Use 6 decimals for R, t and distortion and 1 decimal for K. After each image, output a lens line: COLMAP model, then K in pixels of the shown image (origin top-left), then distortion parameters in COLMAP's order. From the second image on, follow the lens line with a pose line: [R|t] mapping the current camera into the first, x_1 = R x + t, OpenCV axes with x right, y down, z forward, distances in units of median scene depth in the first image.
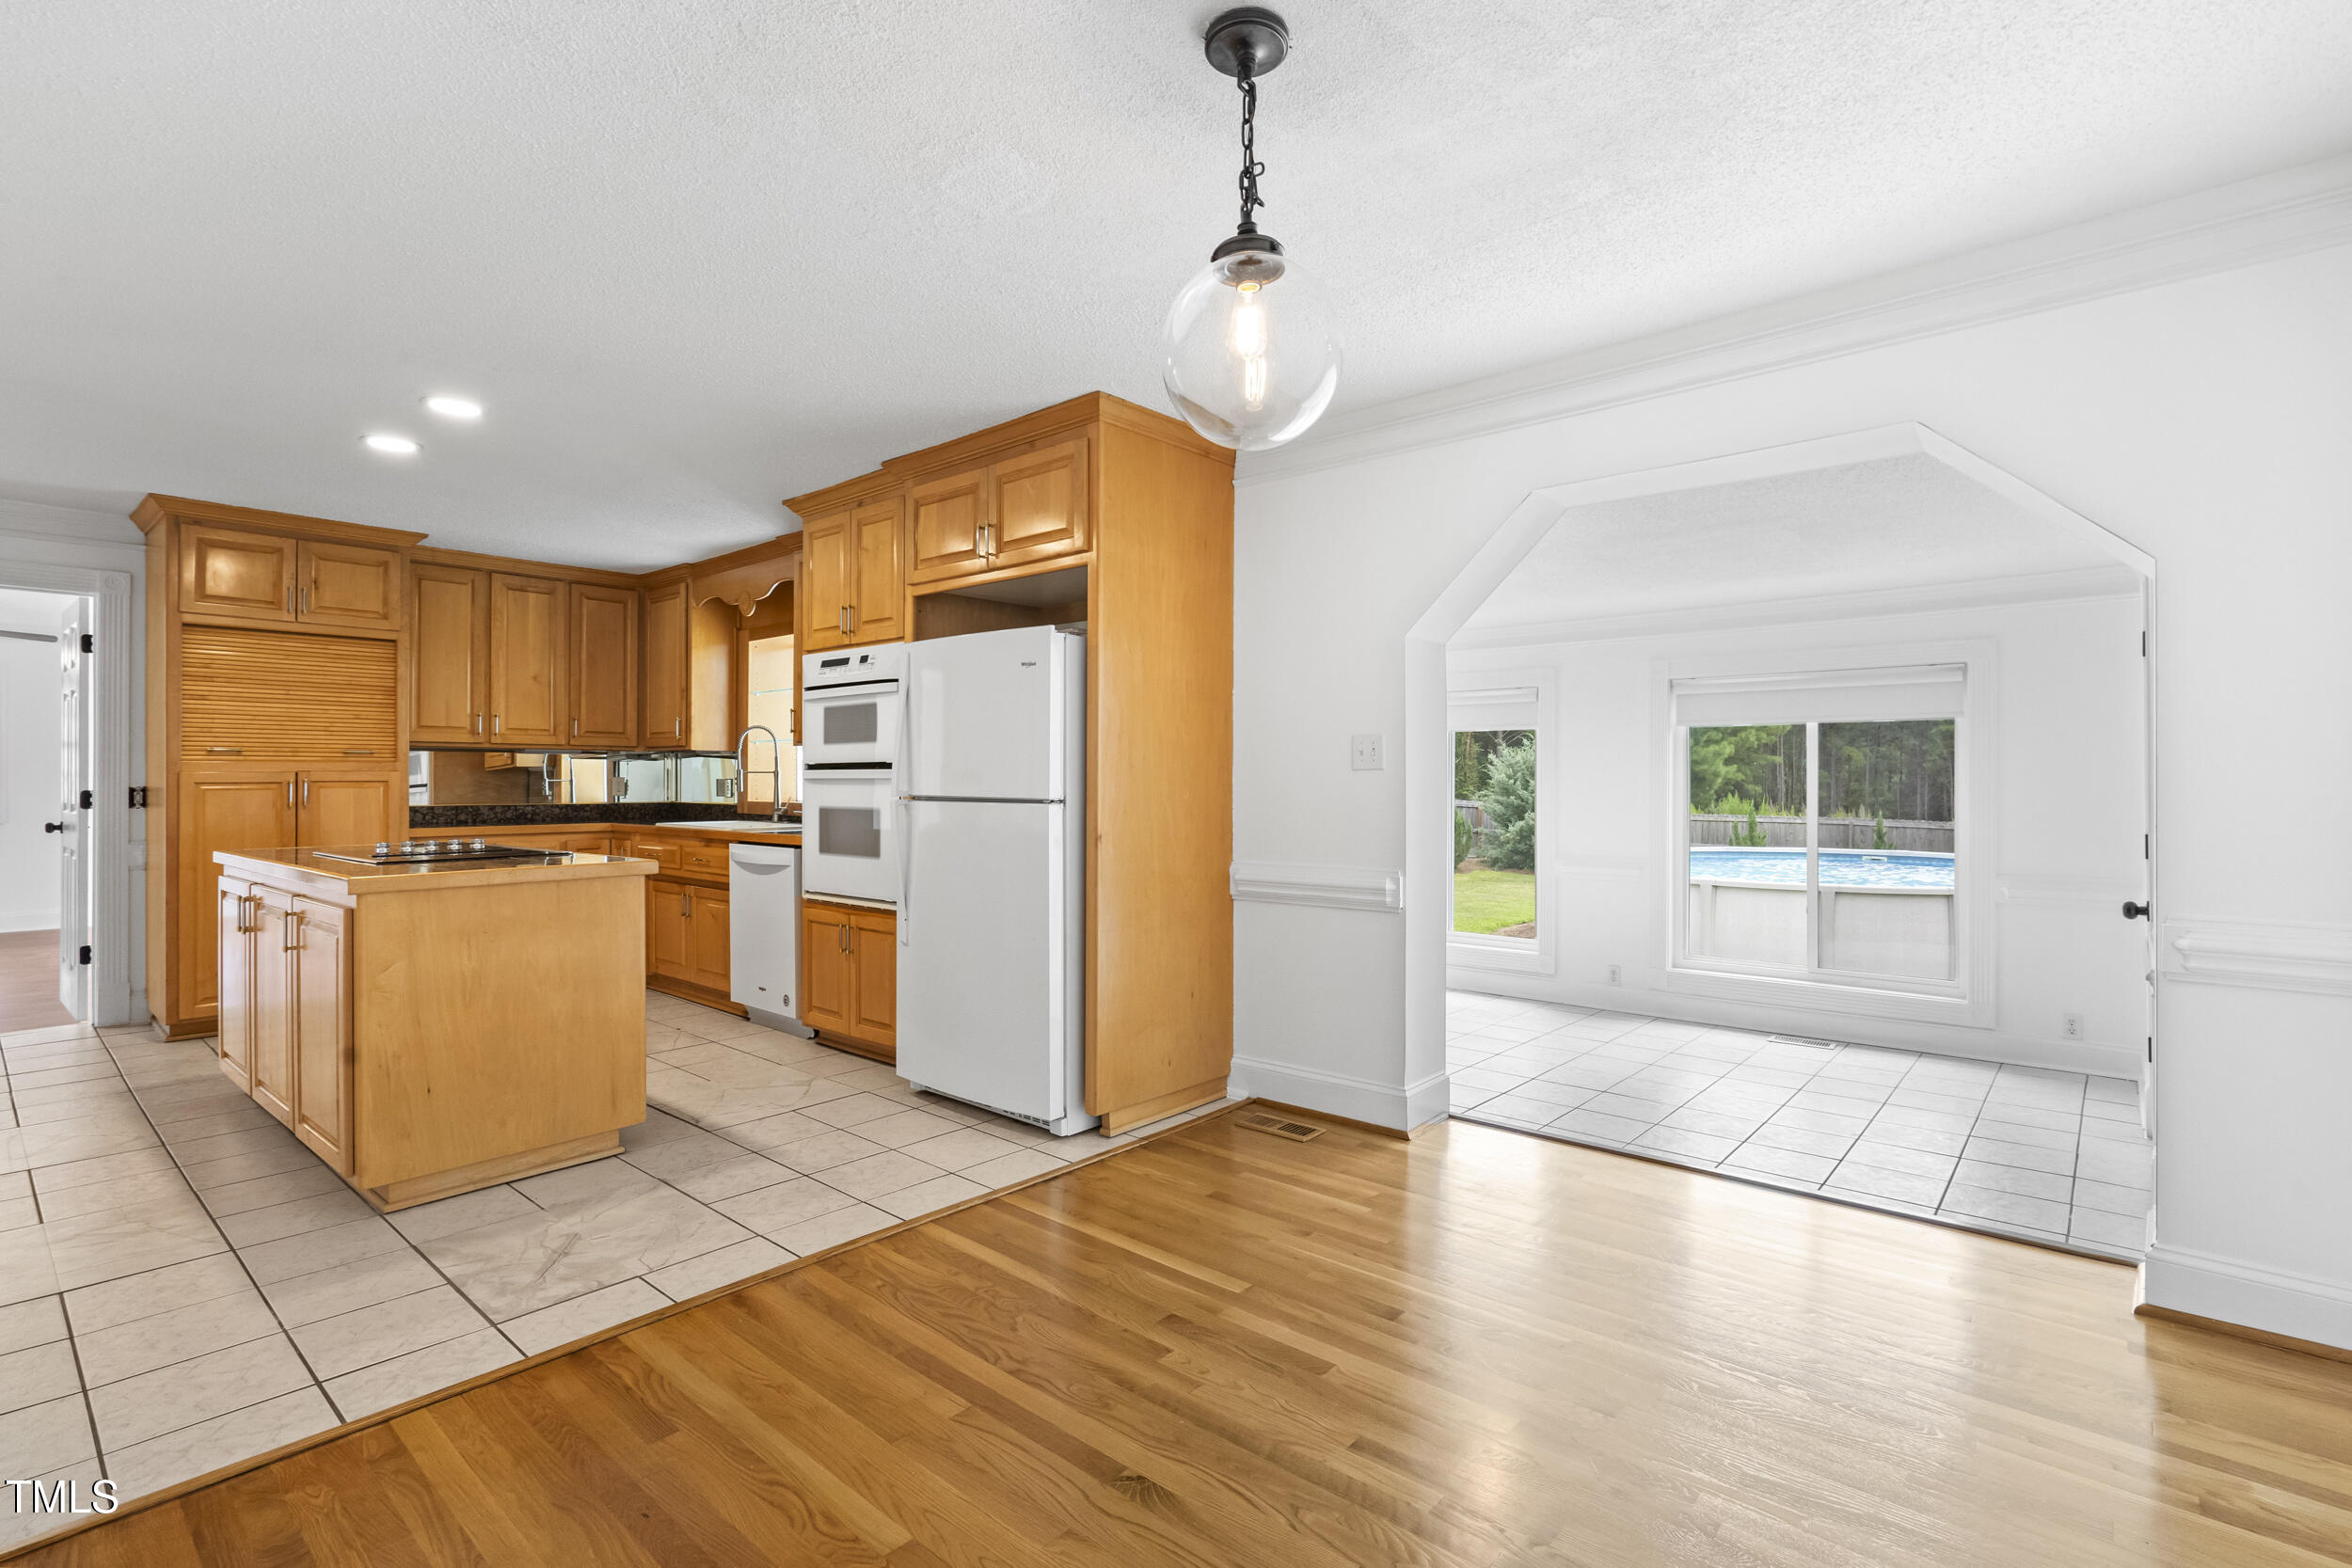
lens RADIAL K [[1092.1, 0, 1137.0], [0, 1092.1, 771.5], [0, 0, 1]] dist [-0.015182, 0.006904]
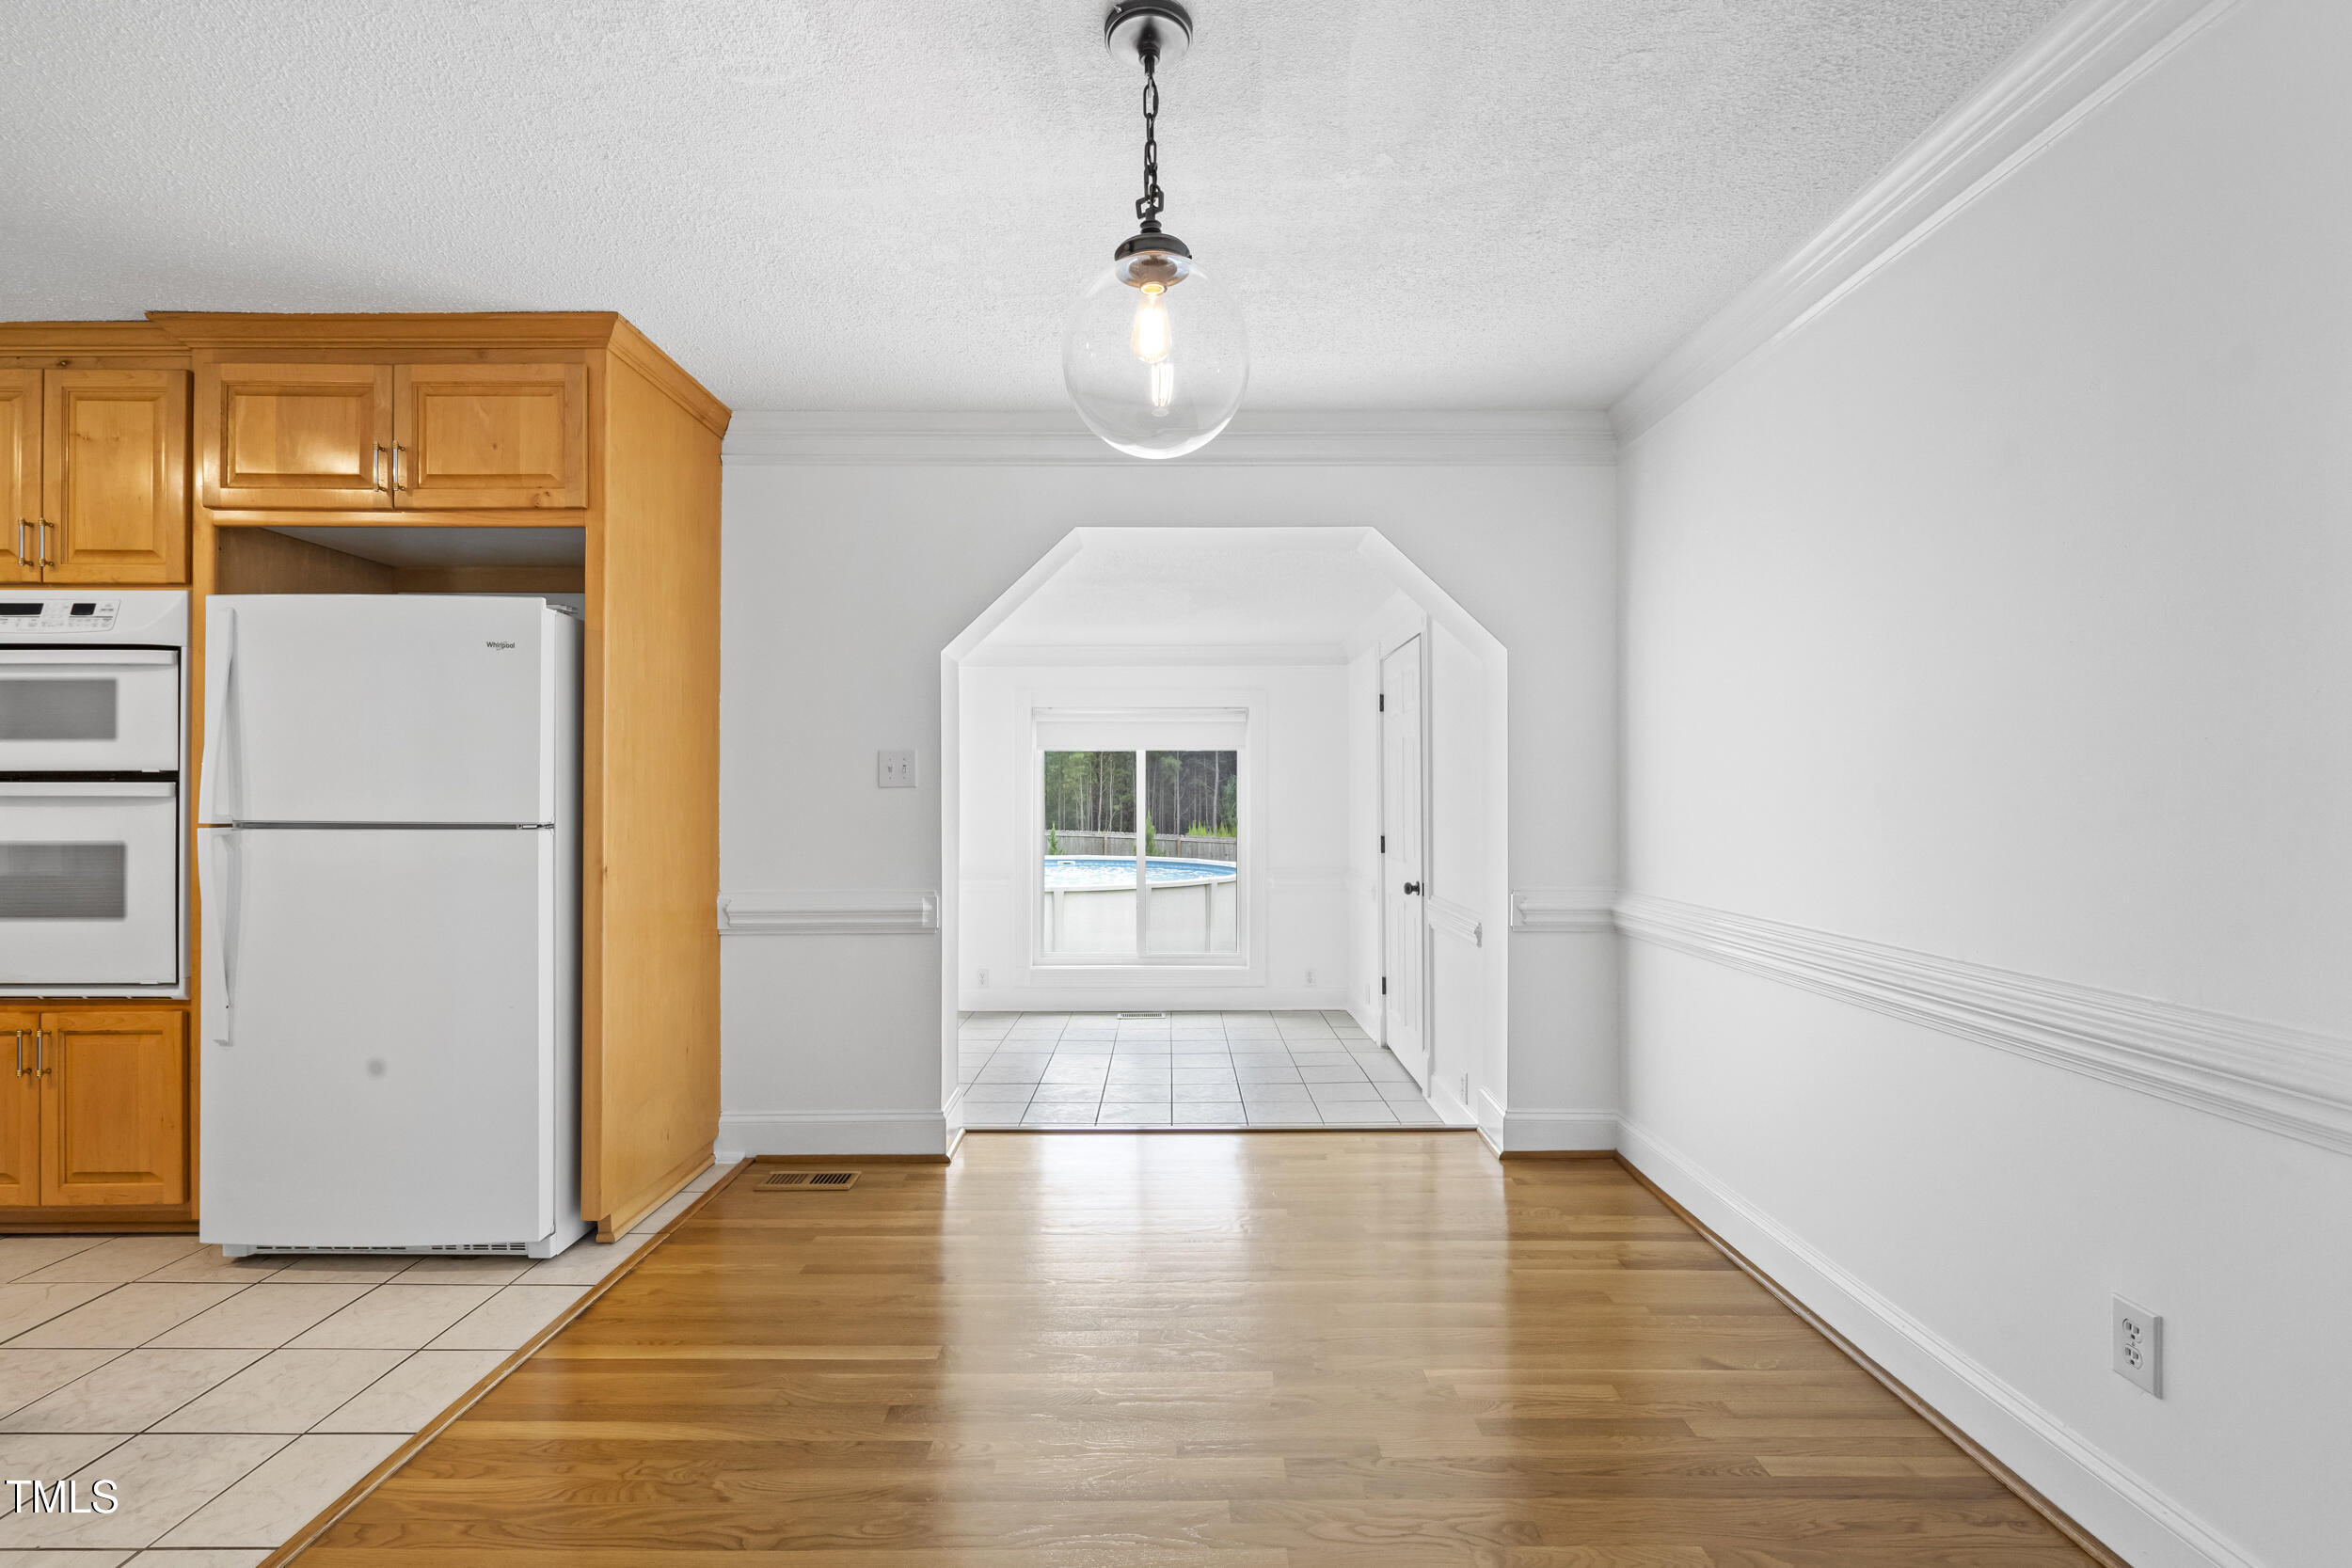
lens RADIAL K [[1092.1, 0, 1153.6], [0, 1092.1, 787.2], [0, 0, 1]] dist [-0.015182, 0.006904]
pose [[0.738935, 0.005442, 0.673755, -0.229712], [-0.005603, 0.999982, -0.001931, -0.001124], [-0.673754, -0.002348, 0.738952, 0.117996]]
